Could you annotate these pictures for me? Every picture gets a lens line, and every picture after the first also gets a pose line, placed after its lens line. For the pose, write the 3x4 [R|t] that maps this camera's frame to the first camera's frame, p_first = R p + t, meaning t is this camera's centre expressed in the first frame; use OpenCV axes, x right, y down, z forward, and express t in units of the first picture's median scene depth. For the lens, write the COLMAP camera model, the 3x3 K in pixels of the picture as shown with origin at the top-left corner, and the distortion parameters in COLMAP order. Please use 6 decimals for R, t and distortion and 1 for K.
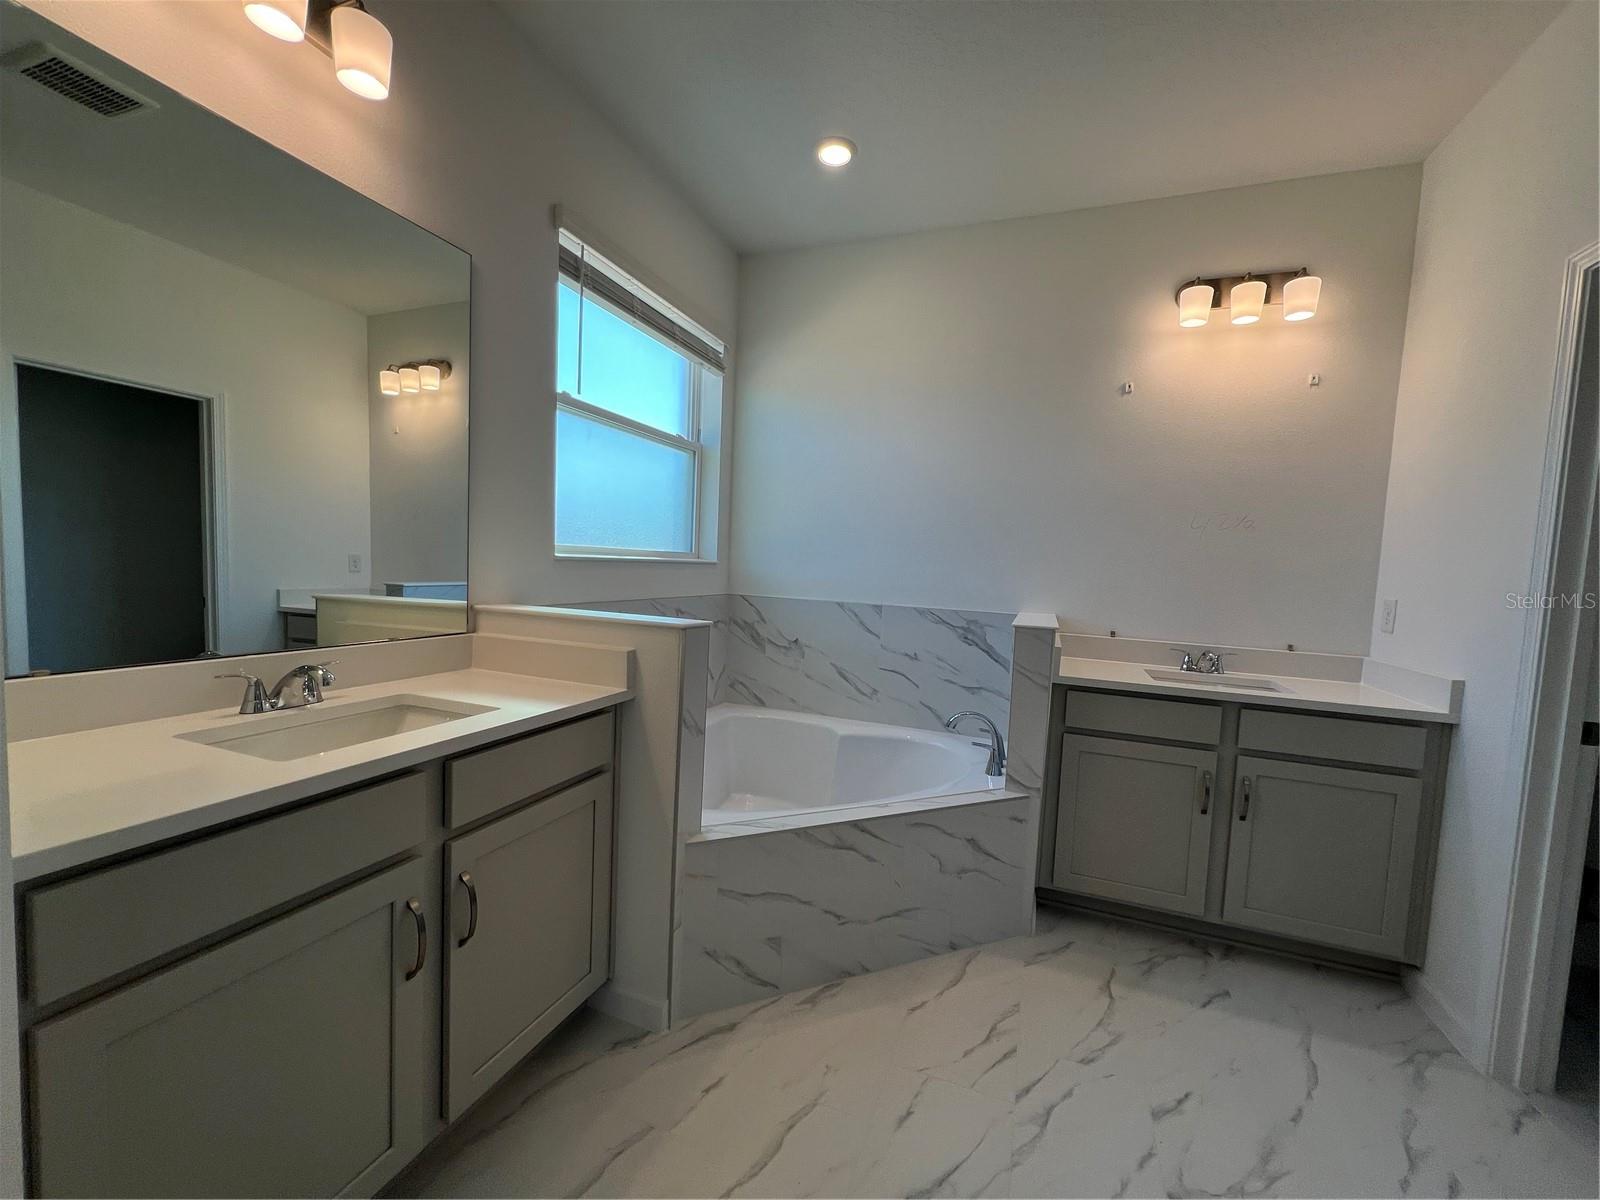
lens RADIAL K [[638.6, 0, 807.5], [0, 638.6, 599.7], [0, 0, 1]] dist [-0.001992, 0.000055]
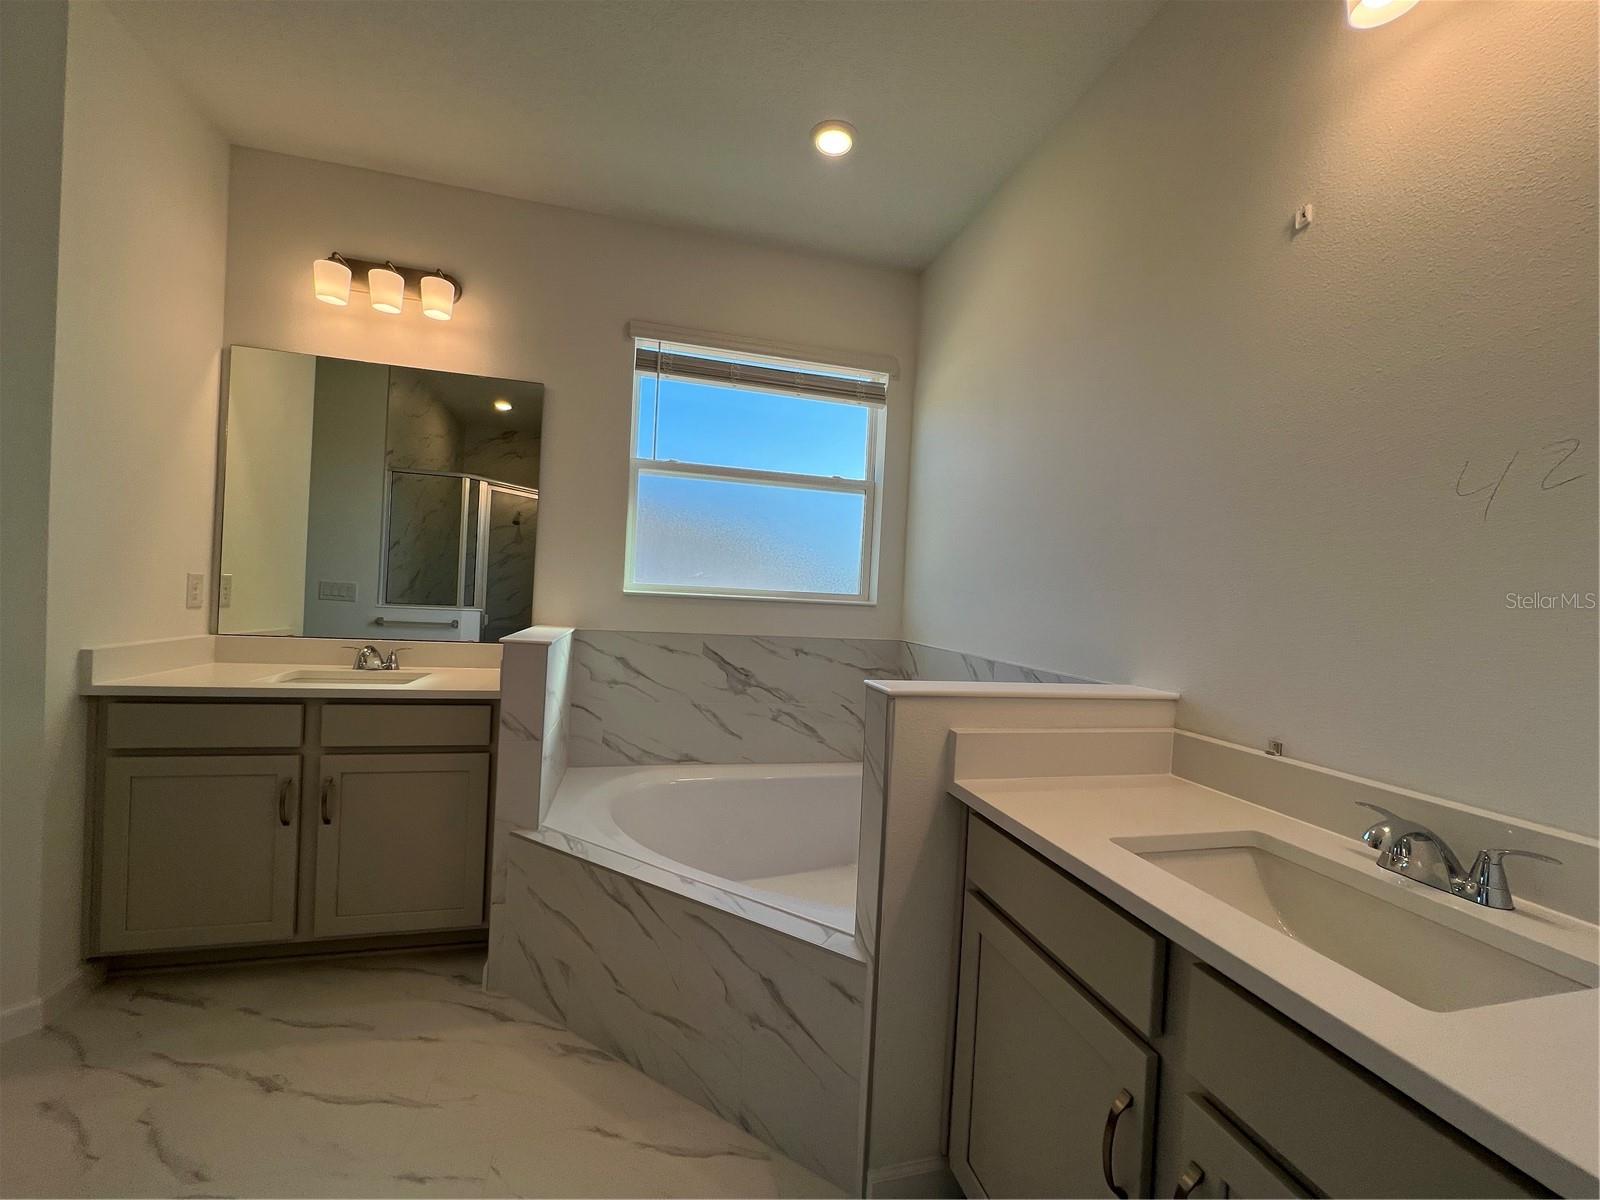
lens RADIAL K [[638.6, 0, 798.6], [0, 638.6, 599.9], [0, 0, 1]] dist [-0.001992, 0.000055]
pose [[0.579003, -0.010360, -0.815259, 0.926223], [-0.071448, 0.995428, -0.063393, 0.002384], [0.812189, 0.094954, 0.575616, 0.635730]]
